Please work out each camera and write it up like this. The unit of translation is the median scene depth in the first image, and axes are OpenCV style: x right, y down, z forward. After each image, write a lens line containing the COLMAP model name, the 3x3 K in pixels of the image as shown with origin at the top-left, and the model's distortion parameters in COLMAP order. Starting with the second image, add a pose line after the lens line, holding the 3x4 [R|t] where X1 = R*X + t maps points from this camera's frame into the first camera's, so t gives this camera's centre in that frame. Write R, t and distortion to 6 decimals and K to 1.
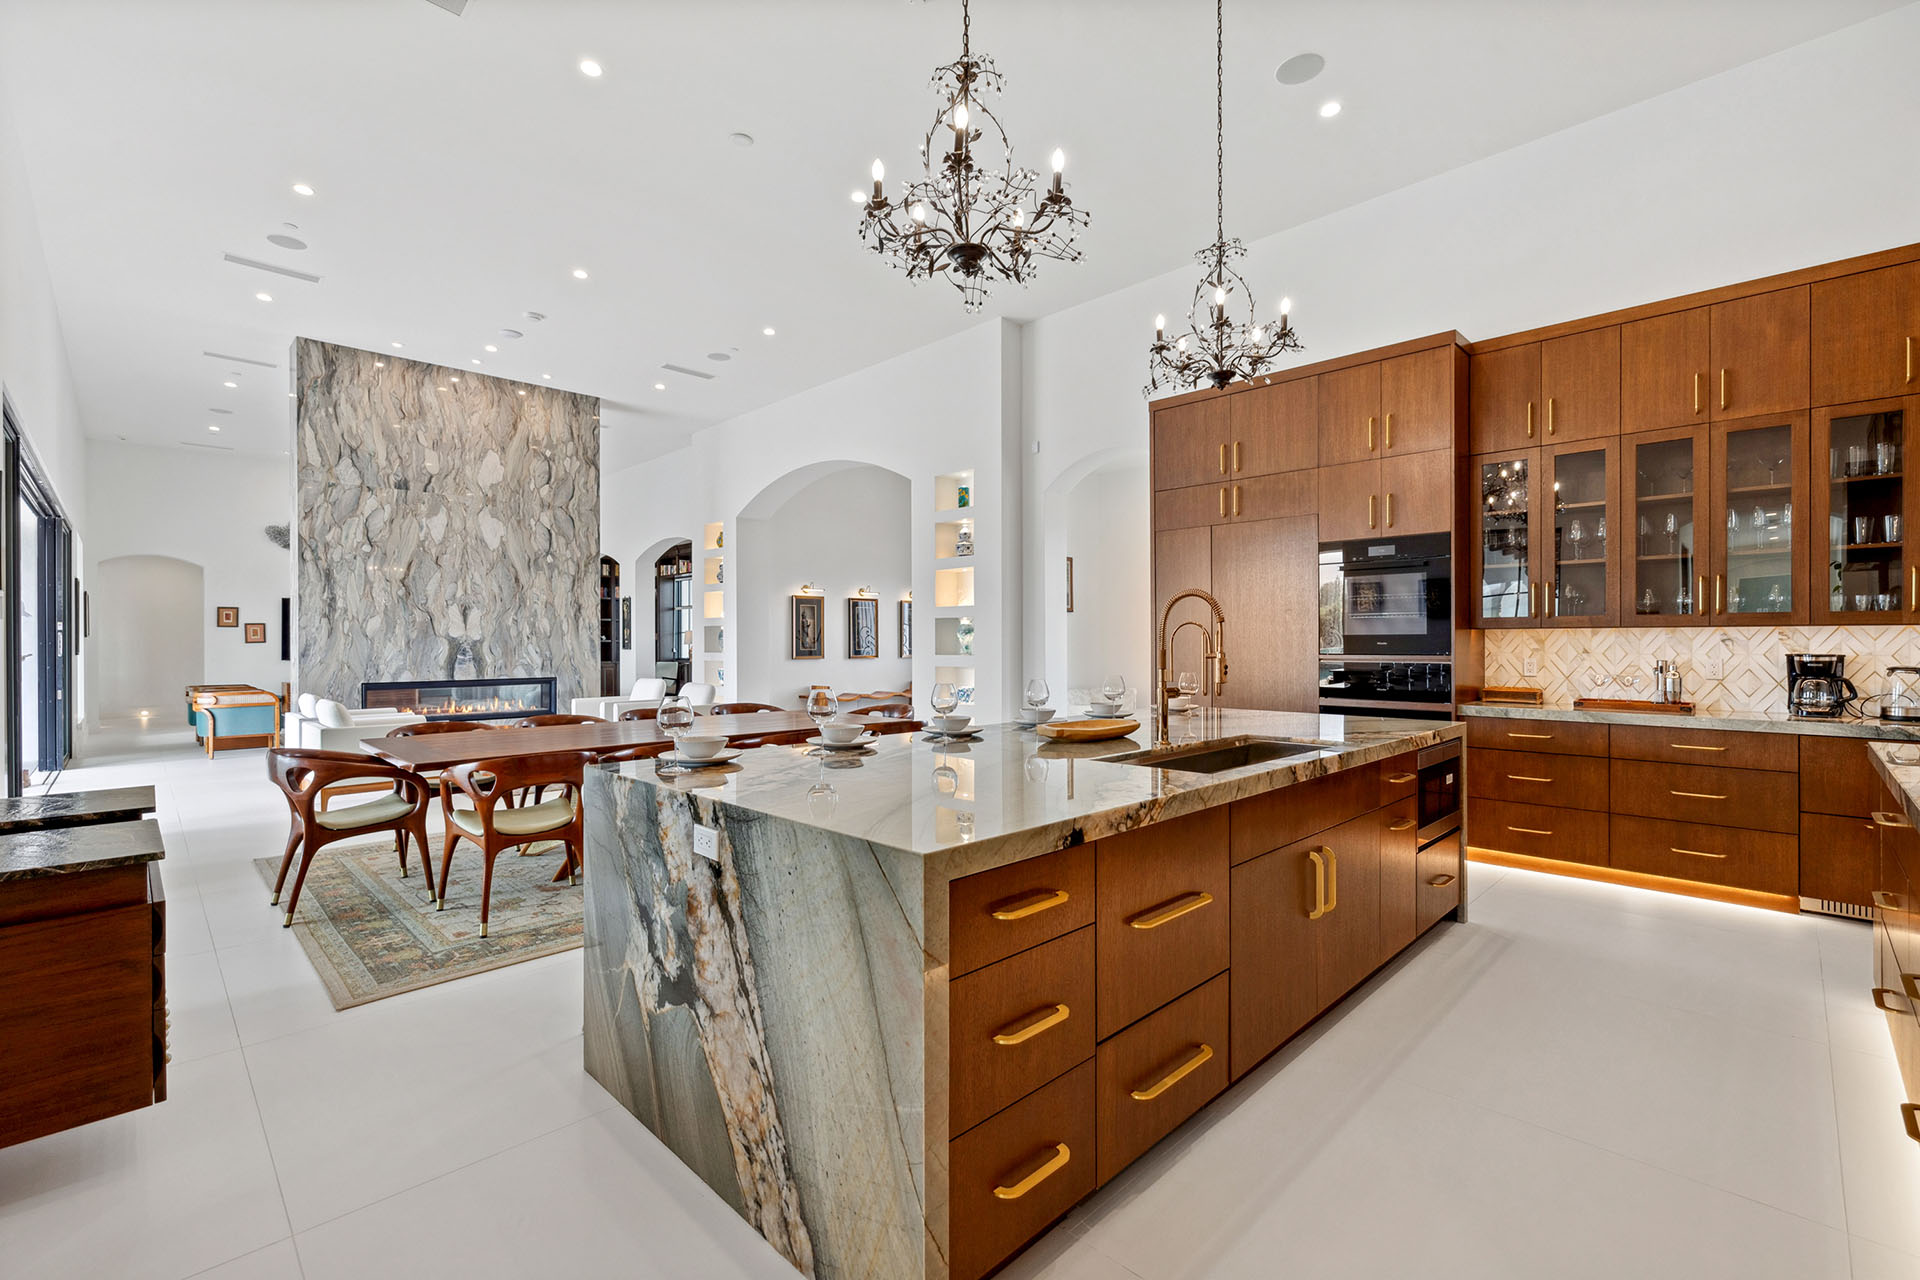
lens RADIAL K [[811.4, 0, 948.7], [0, 811.4, 643.4], [0, 0, 1]] dist [0.000431, 0.000011]
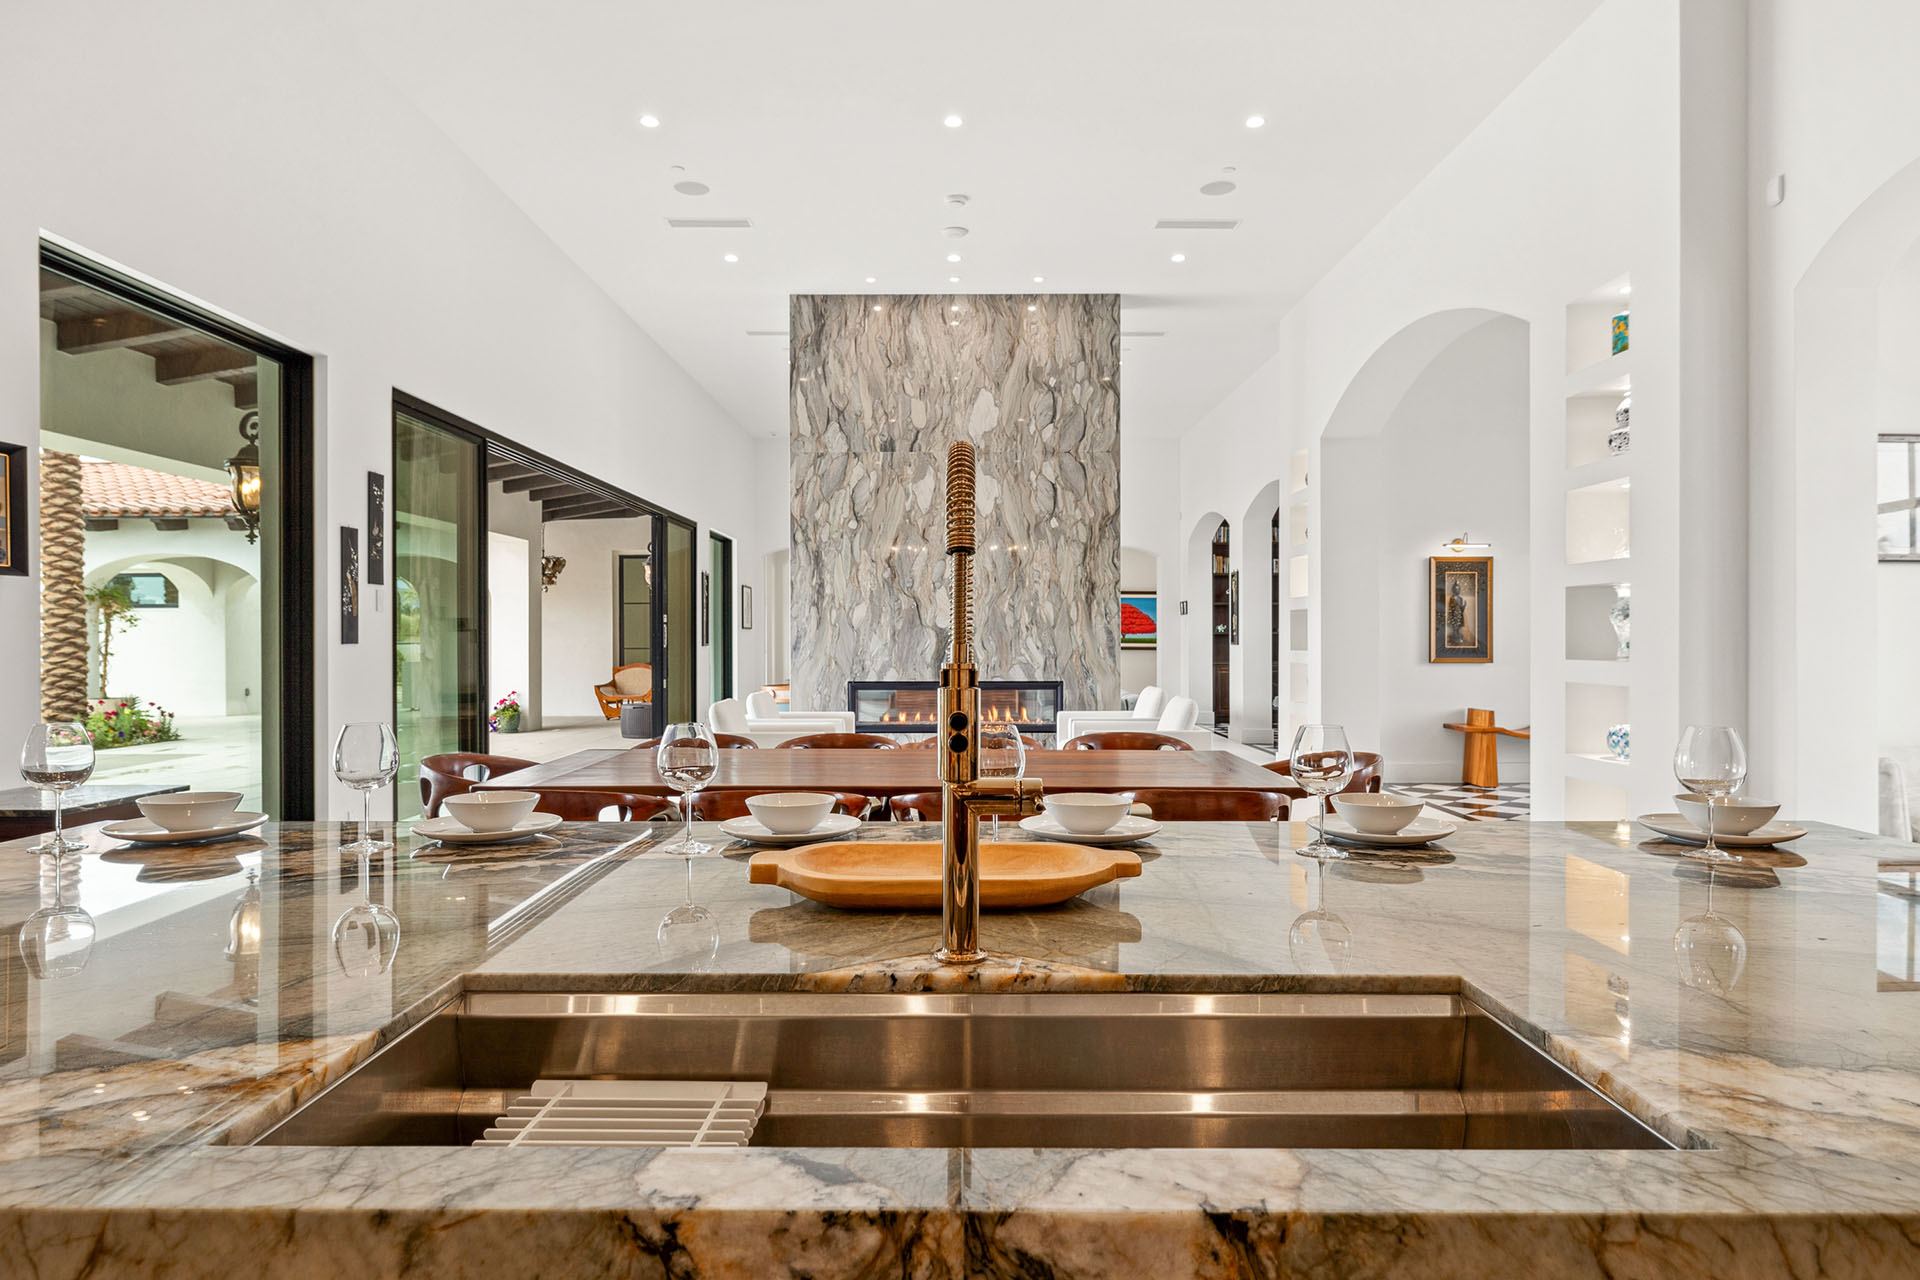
lens RADIAL K [[1115.2, 0, 968.6], [0, 1115.2, 636.2], [0, 0, 1]] dist [0.000093, -0.000828]
pose [[0.719114, 0.001709, -0.694890, 0.181160], [-0.002023, 0.999998, 0.000366, 0.000257], [0.694890, 0.001142, 0.719116, 0.224393]]
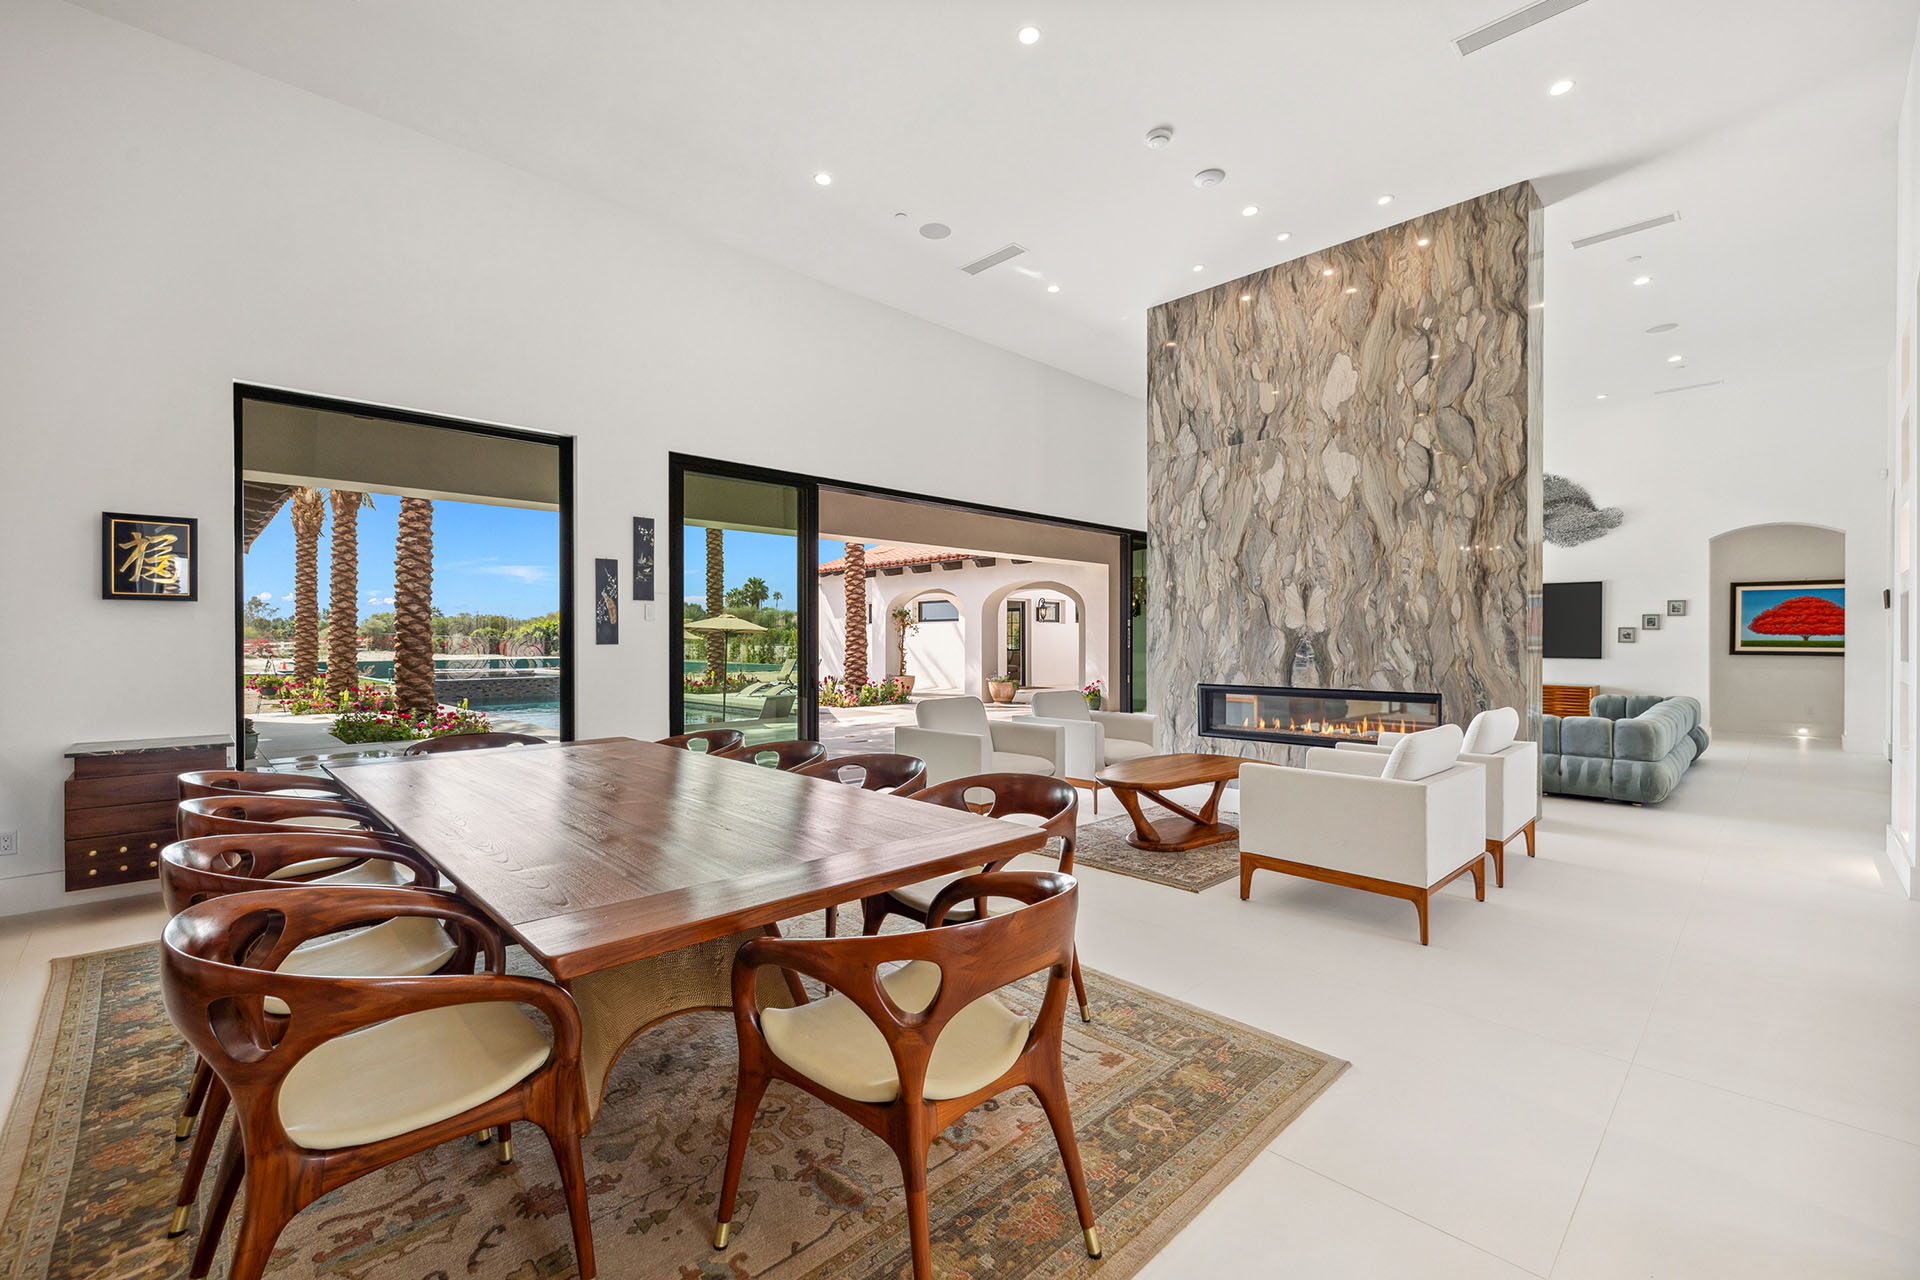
lens RADIAL K [[811.4, 0, 964.3], [0, 811.4, 641.9], [0, 0, 1]] dist [0.000431, 0.000011]
pose [[0.007224, 0.005379, -0.999959, 0.120832], [-0.000699, 0.999985, 0.005374, 0.000639], [0.999974, 0.000660, 0.007228, 0.707618]]
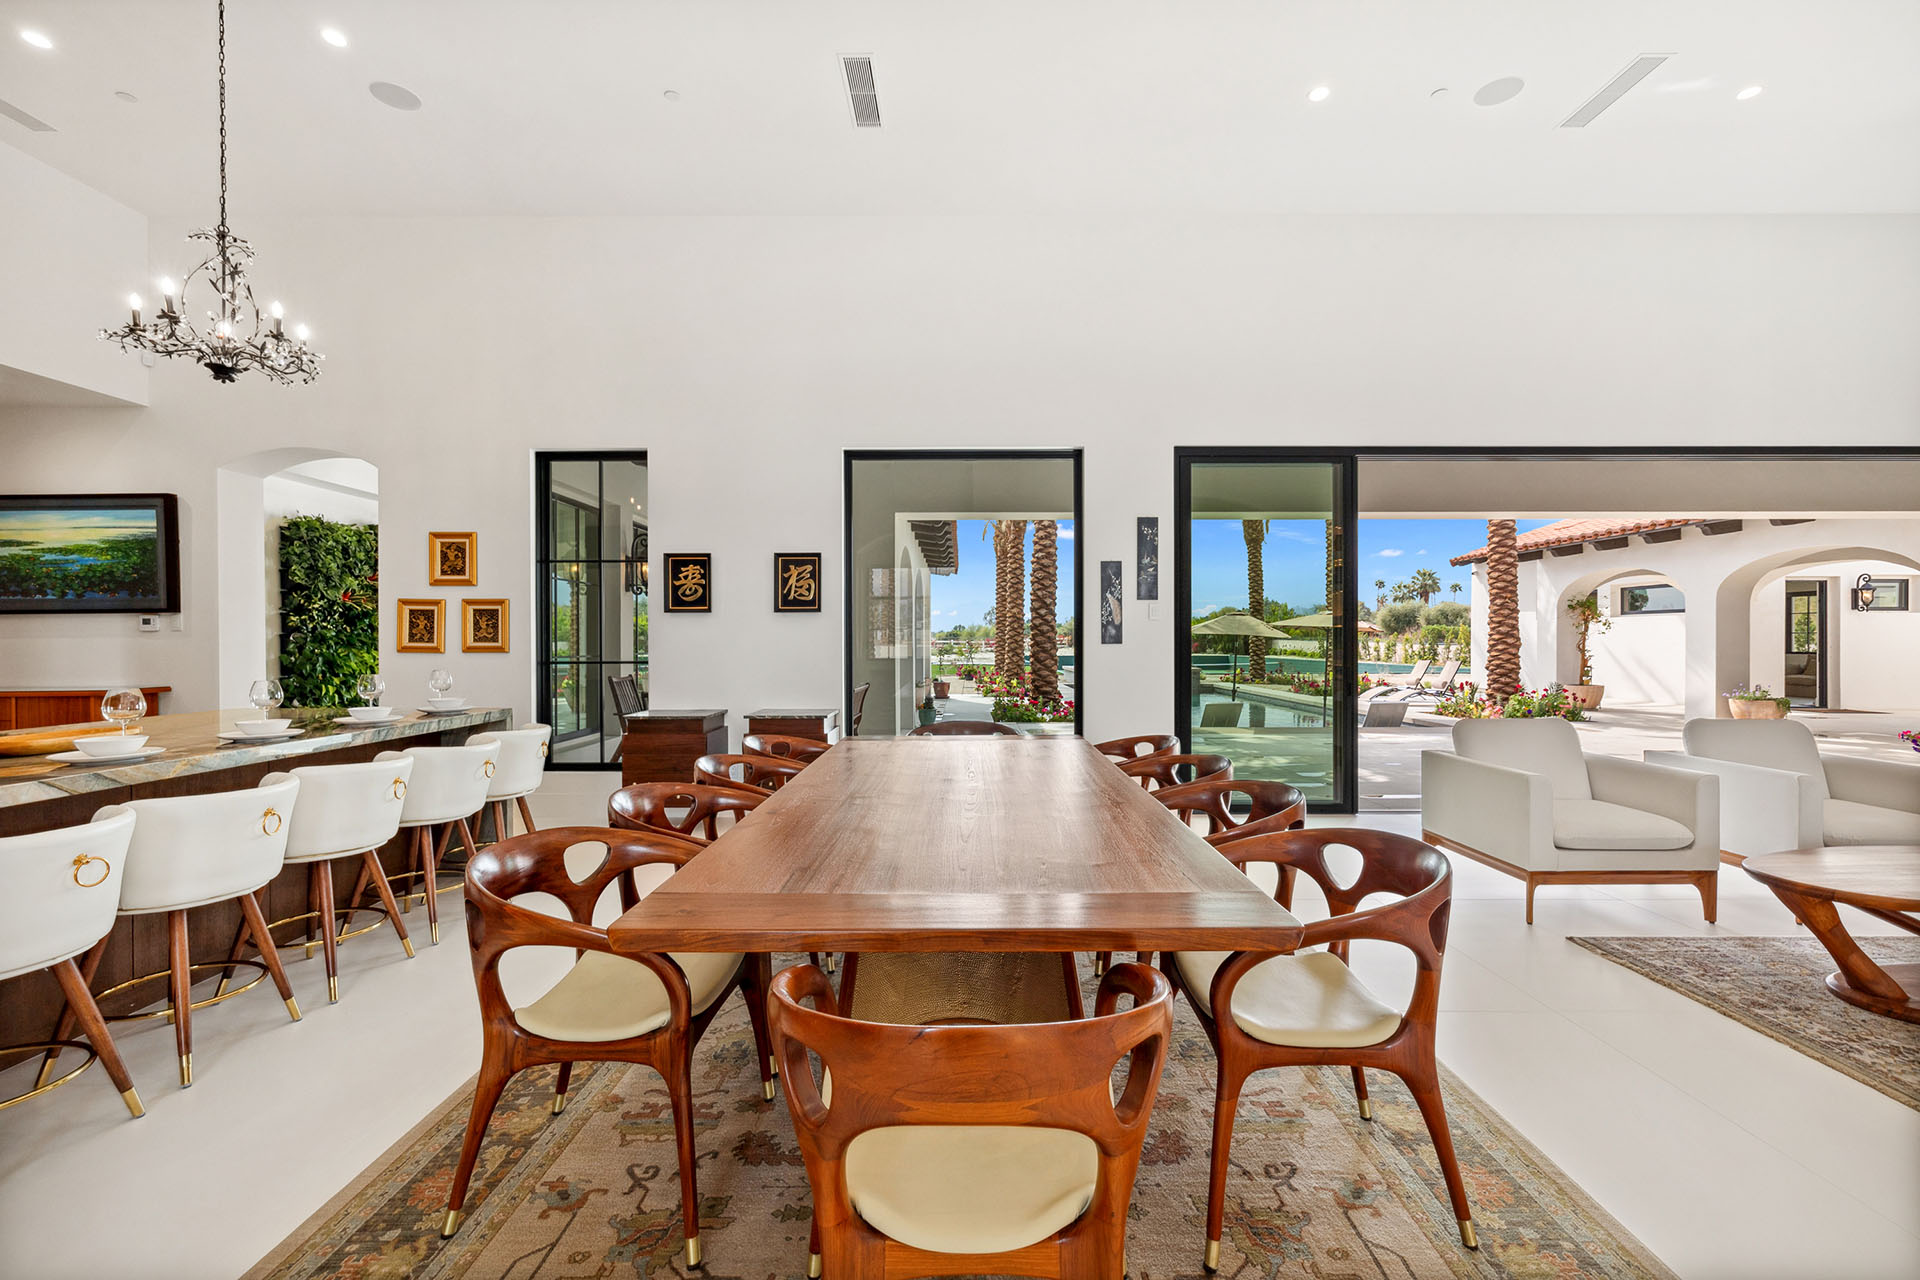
lens RADIAL K [[811.4, 0, 965.3], [0, 811.4, 645.4], [0, 0, 1]] dist [0.000431, 0.000011]
pose [[-0.693468, 0.009728, -0.720422, 0.038615], [0.002045, 0.999931, 0.011533, -0.000443], [0.720484, 0.006524, -0.693440, 0.801272]]
